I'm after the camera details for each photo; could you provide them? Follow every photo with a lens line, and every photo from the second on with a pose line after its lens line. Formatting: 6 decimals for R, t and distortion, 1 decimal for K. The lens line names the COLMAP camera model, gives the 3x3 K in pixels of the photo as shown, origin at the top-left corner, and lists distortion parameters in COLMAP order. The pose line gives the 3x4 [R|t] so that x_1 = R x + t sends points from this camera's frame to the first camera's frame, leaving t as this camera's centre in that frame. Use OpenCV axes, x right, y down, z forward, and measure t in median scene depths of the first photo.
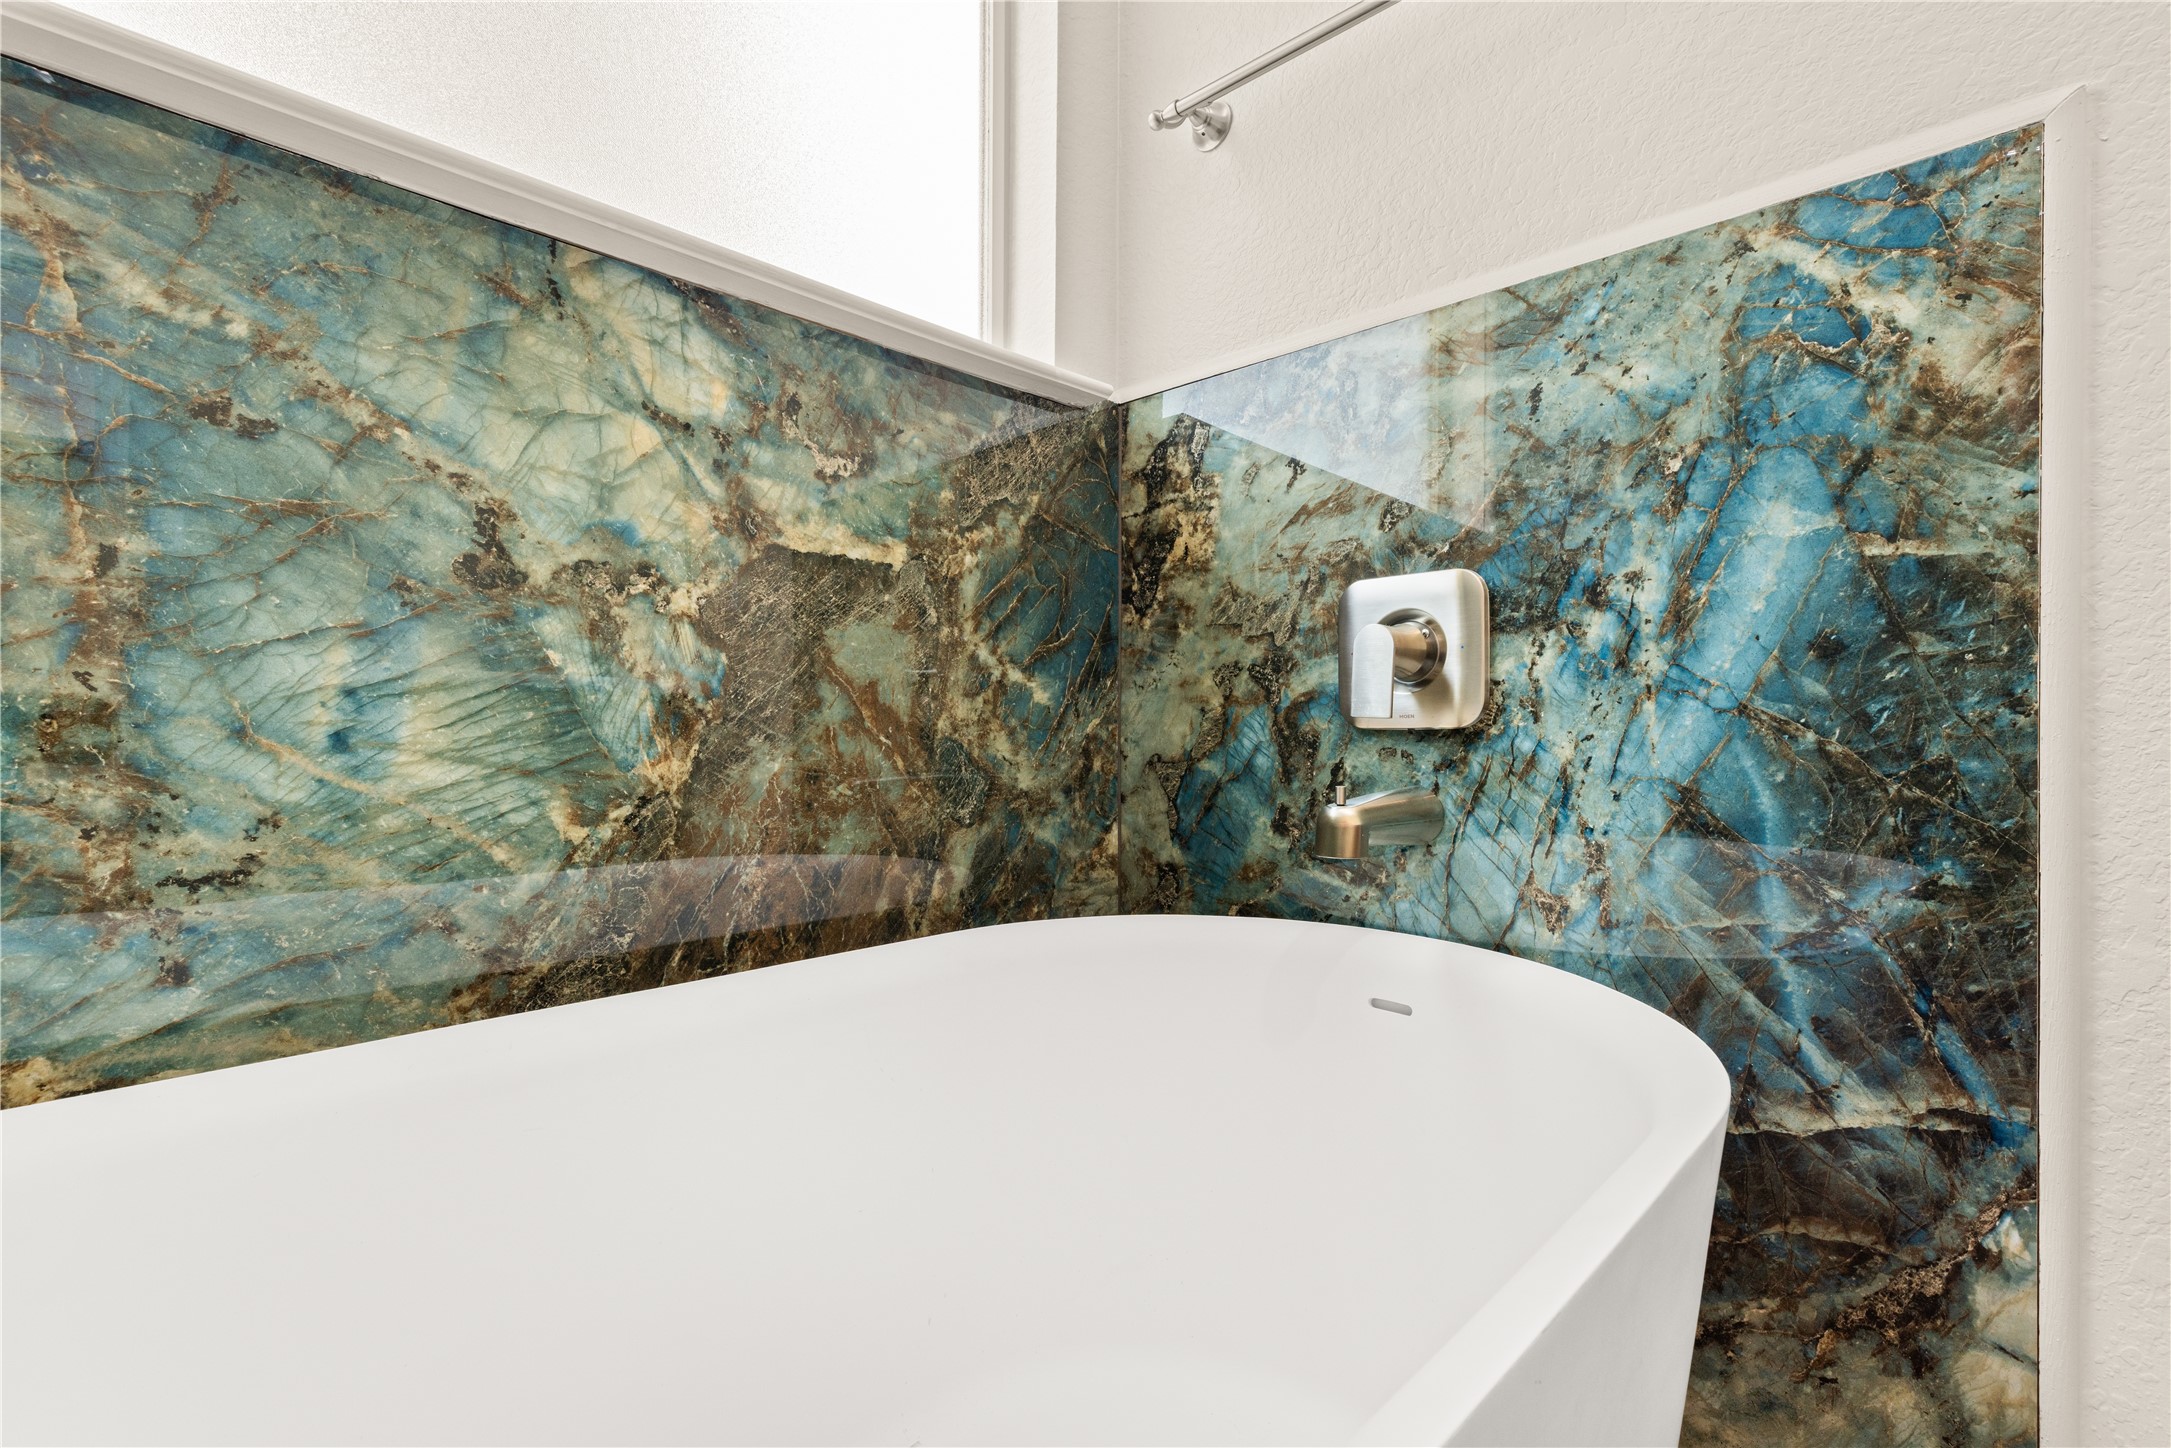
lens RADIAL K [[978.7, 0, 1081.7], [0, 978.7, 719.7], [0, 0, 1]] dist [0.002702, 0.001322]
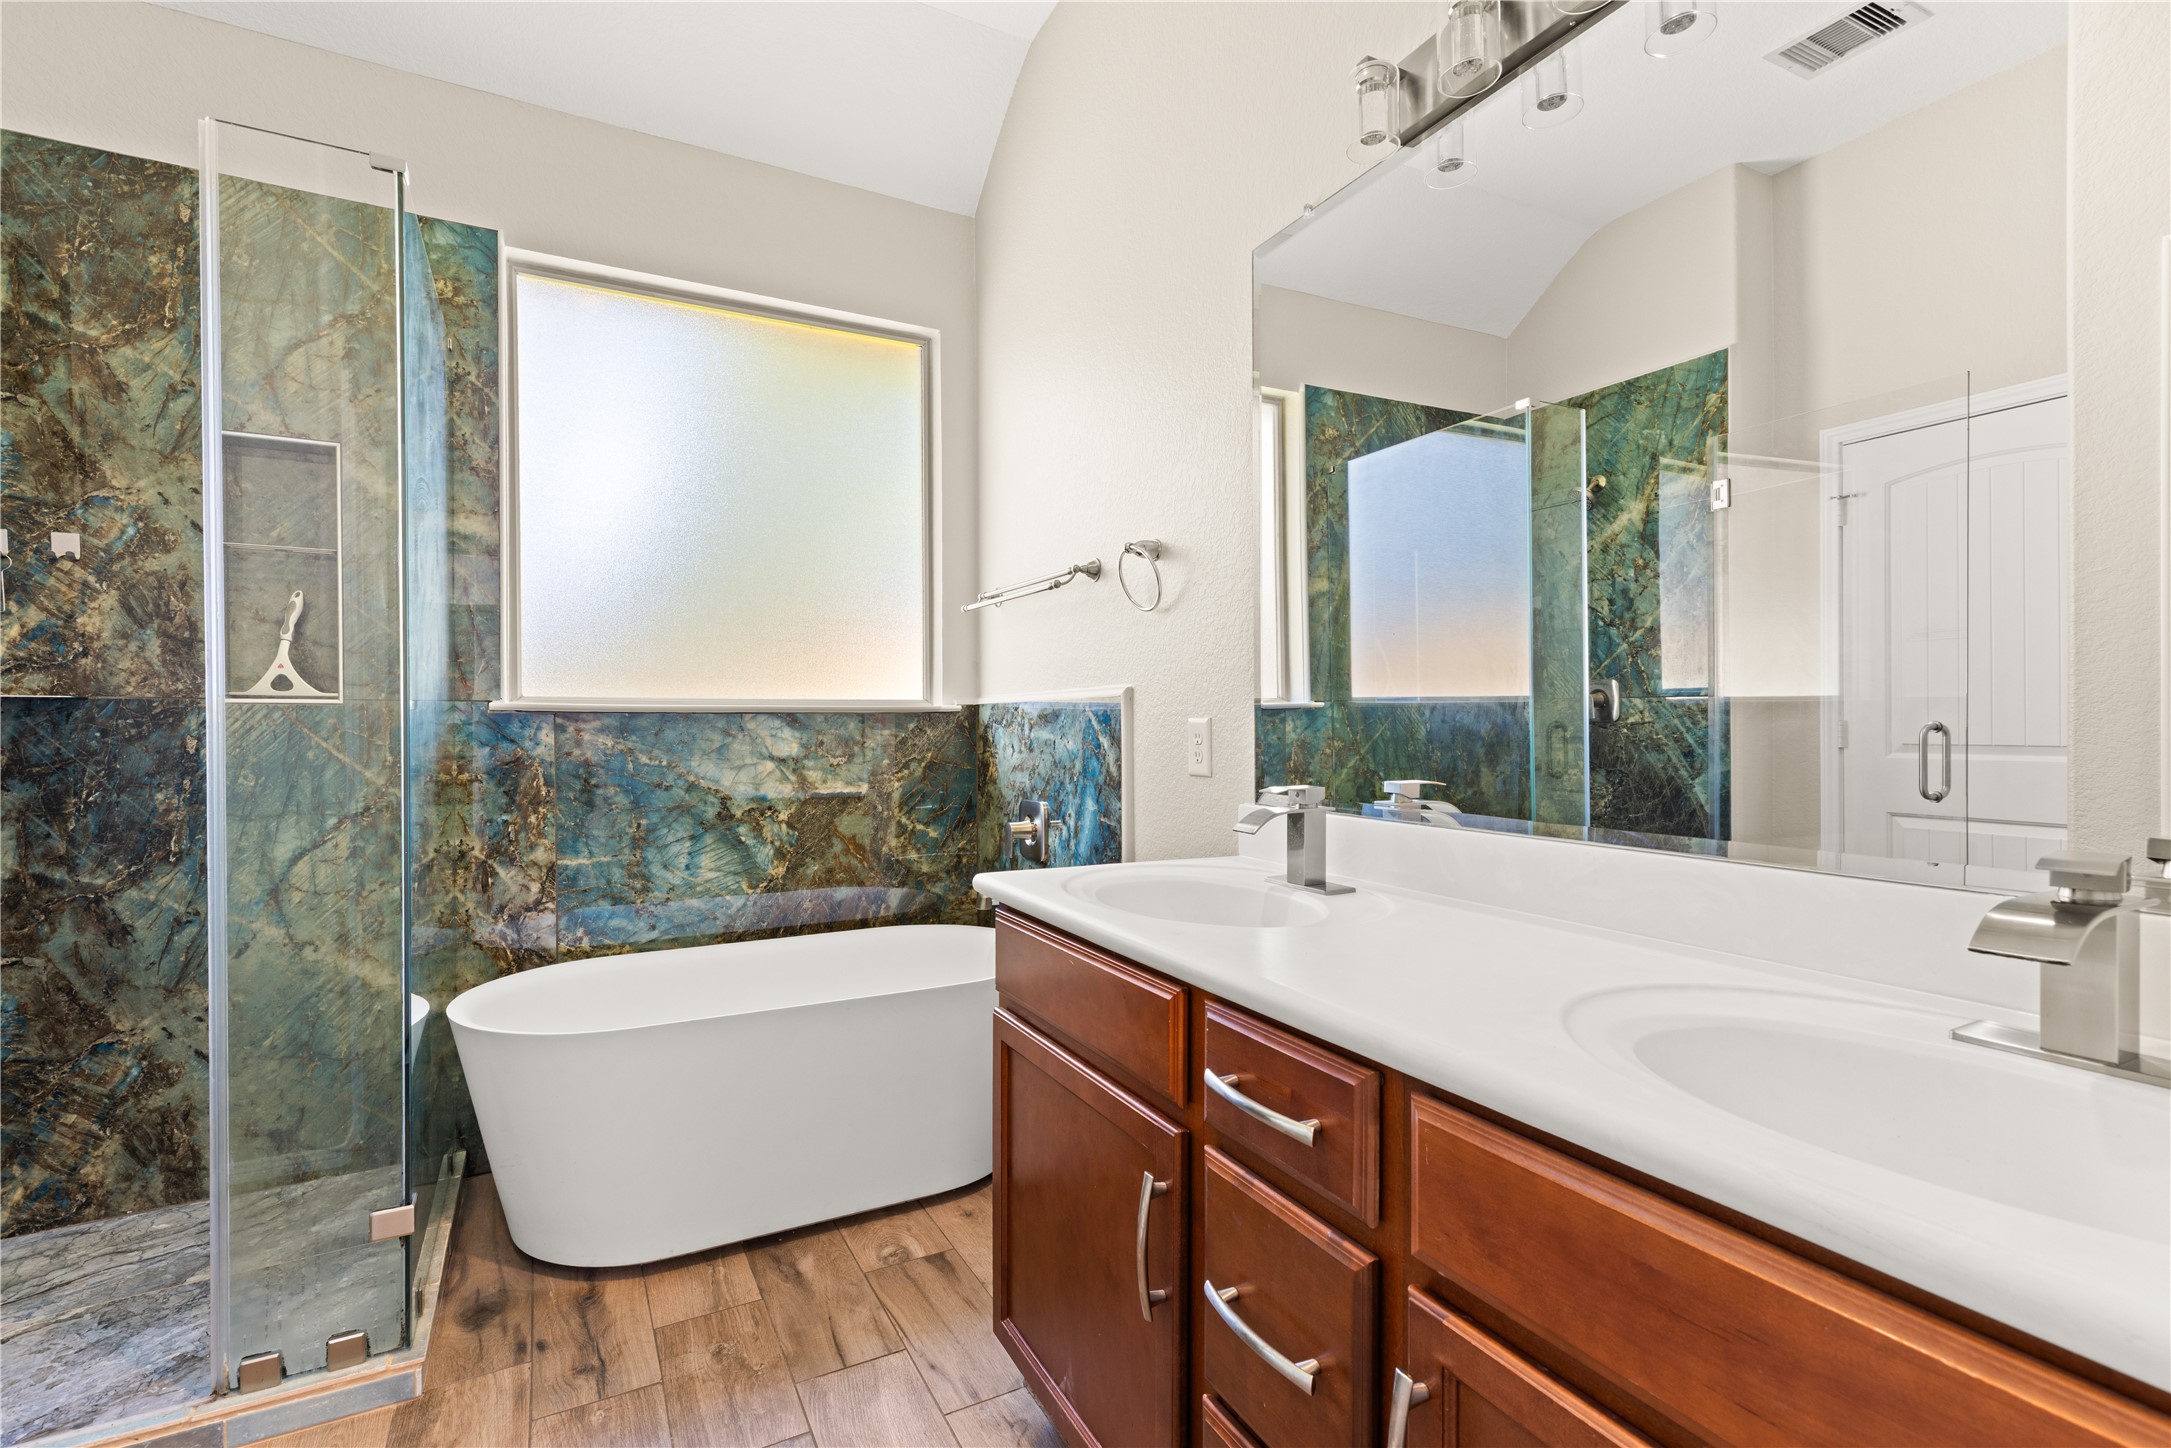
lens RADIAL K [[978.7, 0, 1090.0], [0, 978.7, 719.0], [0, 0, 1]] dist [0.002702, 0.001322]
pose [[0.955220, -0.010088, -0.295725, 1.528197], [0.010651, 0.999943, 0.000294, -0.443871], [0.295706, -0.003431, 0.955273, -1.773529]]
